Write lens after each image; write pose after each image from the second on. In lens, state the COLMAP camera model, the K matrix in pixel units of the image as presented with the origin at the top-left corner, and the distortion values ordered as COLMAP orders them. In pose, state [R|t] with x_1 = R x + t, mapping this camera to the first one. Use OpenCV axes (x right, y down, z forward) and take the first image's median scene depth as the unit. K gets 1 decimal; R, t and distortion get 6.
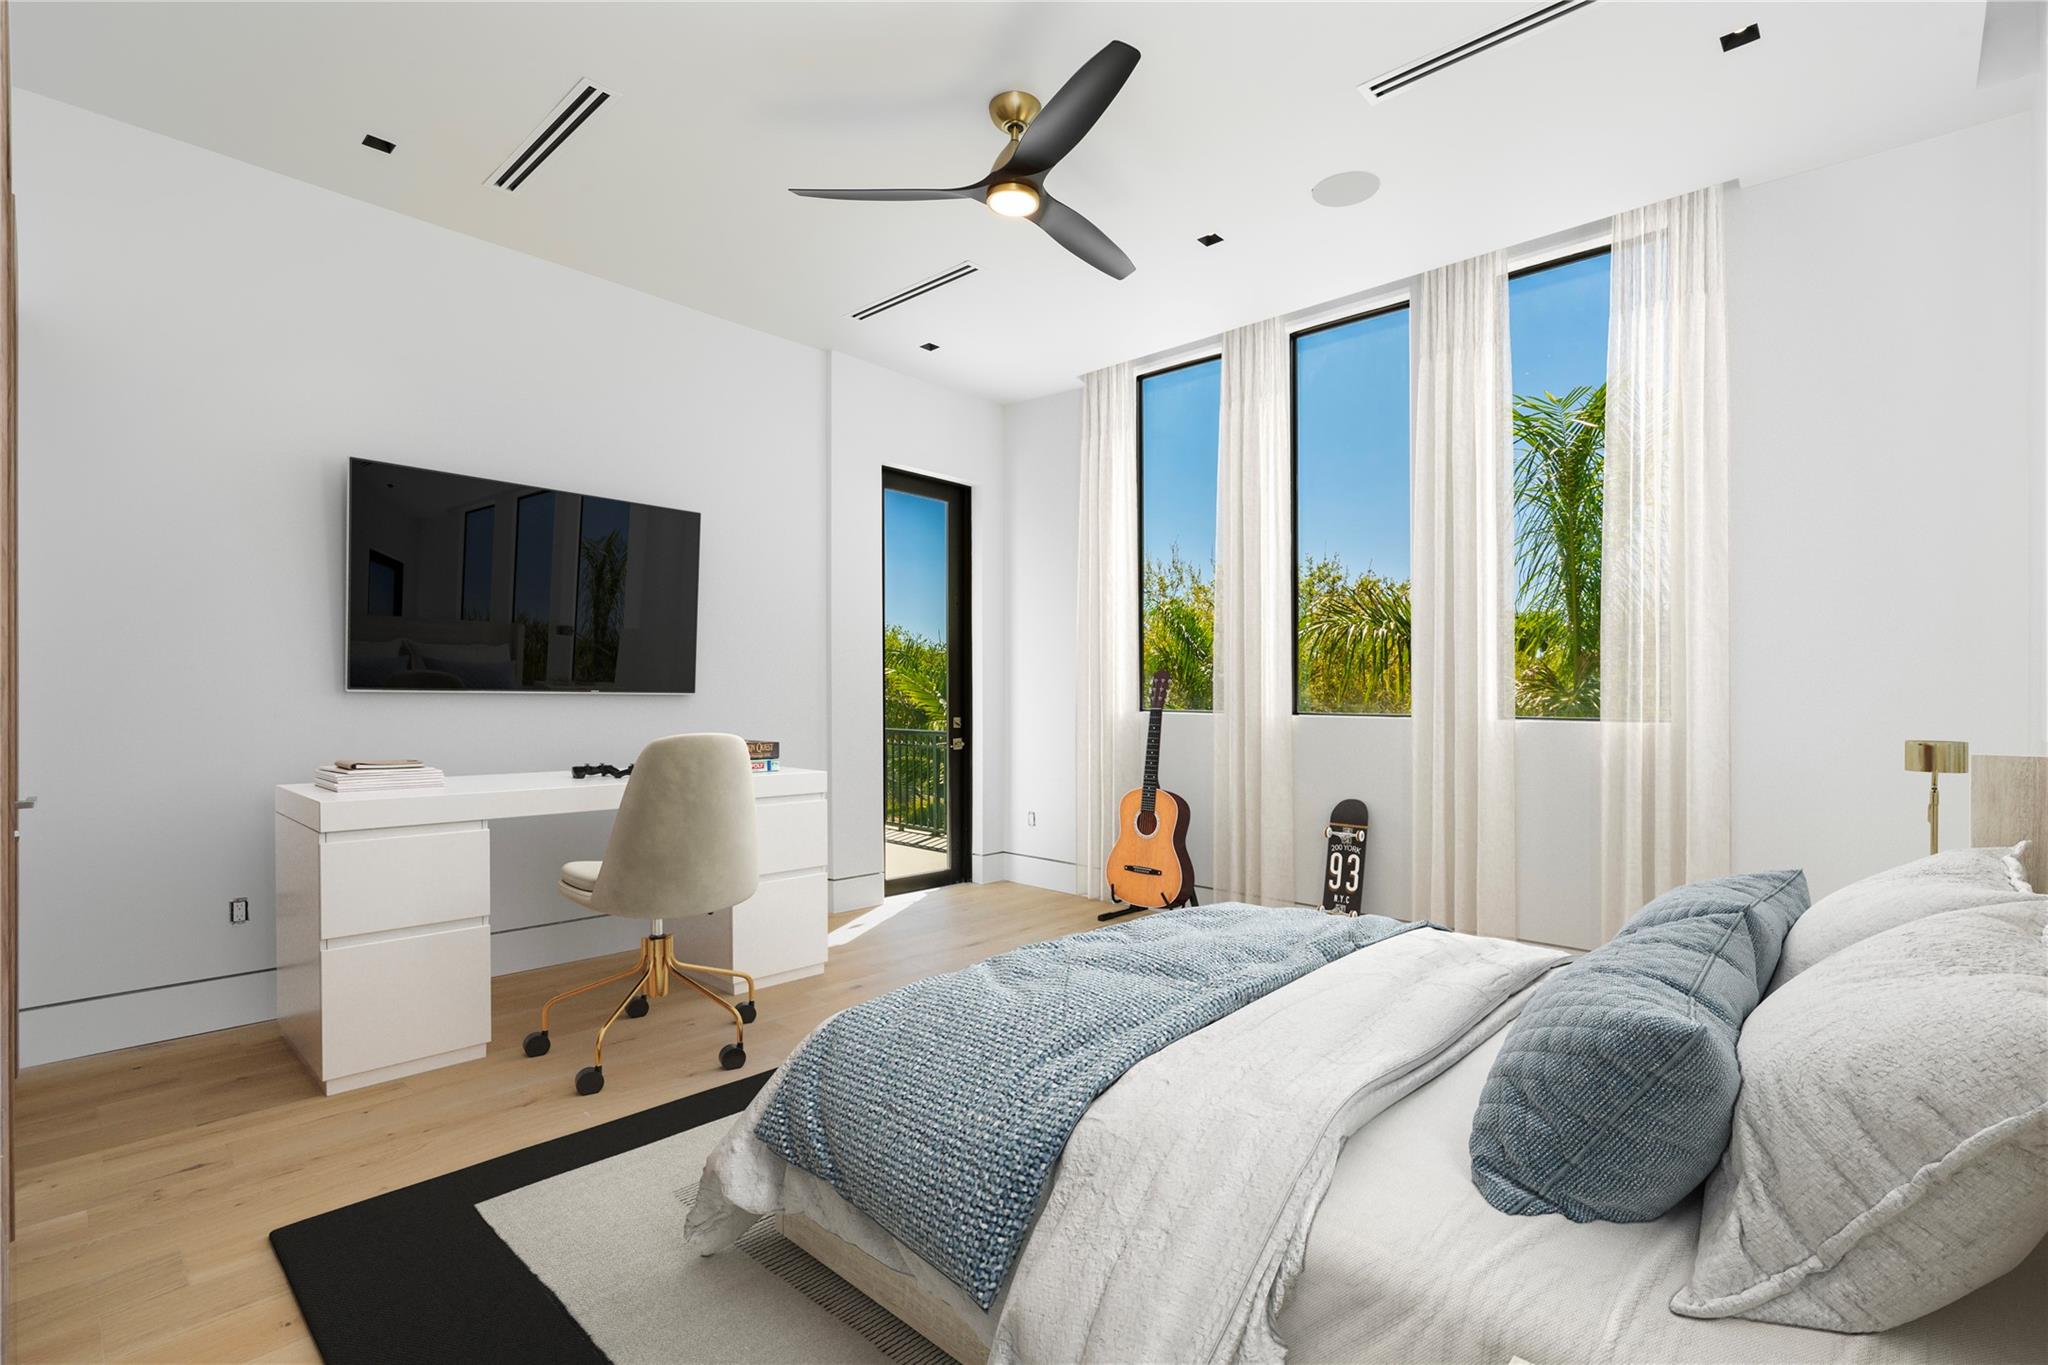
lens RADIAL K [[929.4, 0, 1031.7], [0, 929.4, 688.4], [0, 0, 1]] dist [-0.000329, -0.000370]
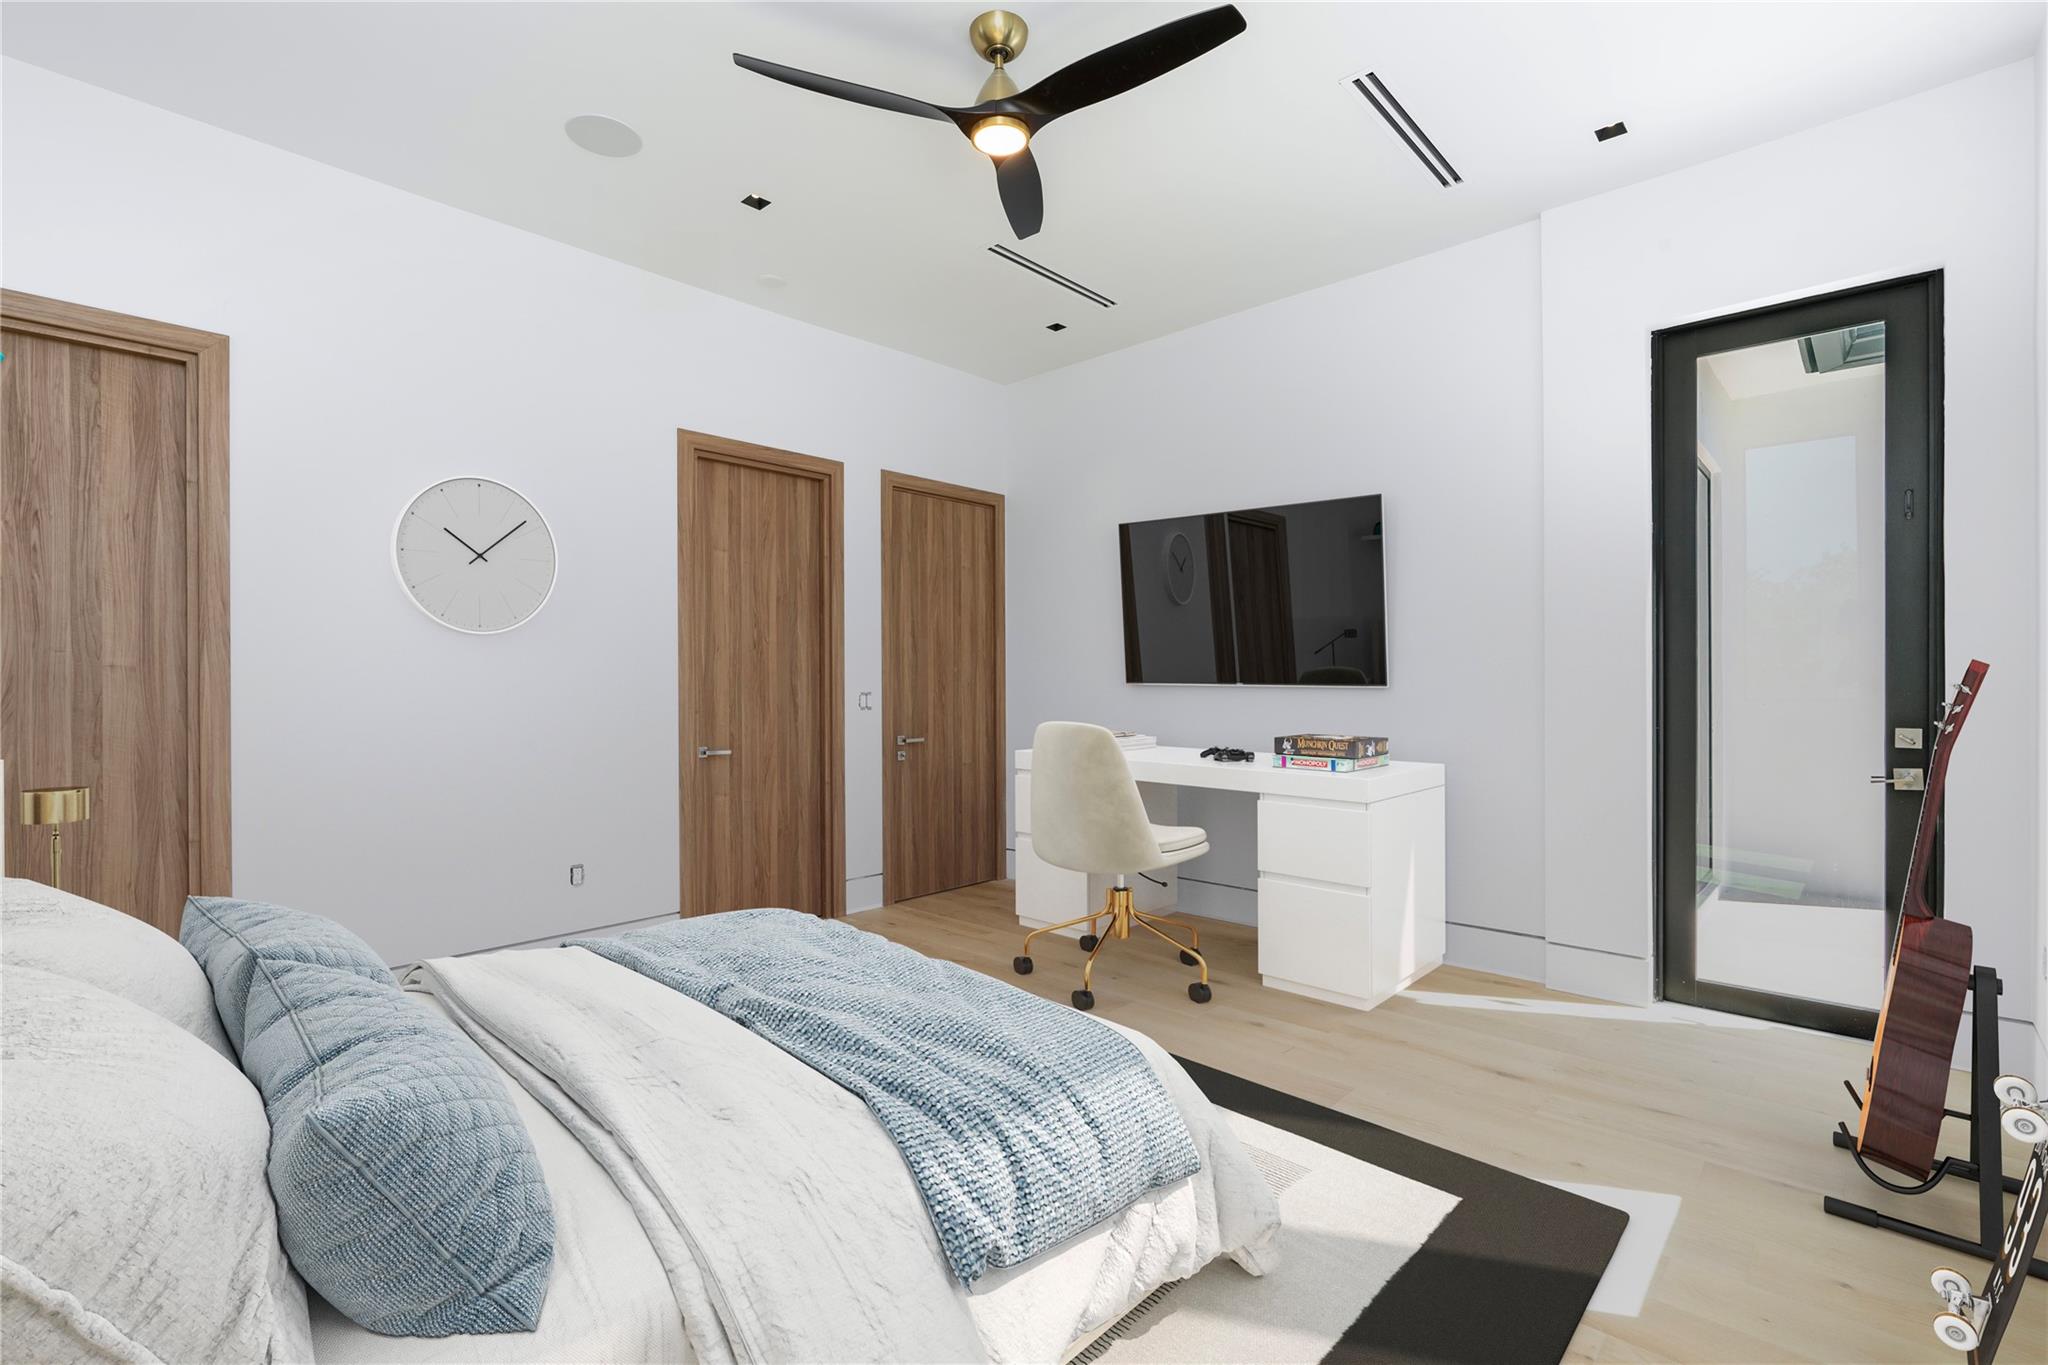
lens RADIAL K [[932.7, 0, 1023.0], [0, 932.7, 697.2], [0, 0, 1]] dist [-0.000981, -0.000160]
pose [[-0.045412, 0.005524, -0.998953, 0.627298], [0.001501, 0.999984, 0.005461, 0.011571], [0.998967, -0.001252, -0.045420, 0.733800]]
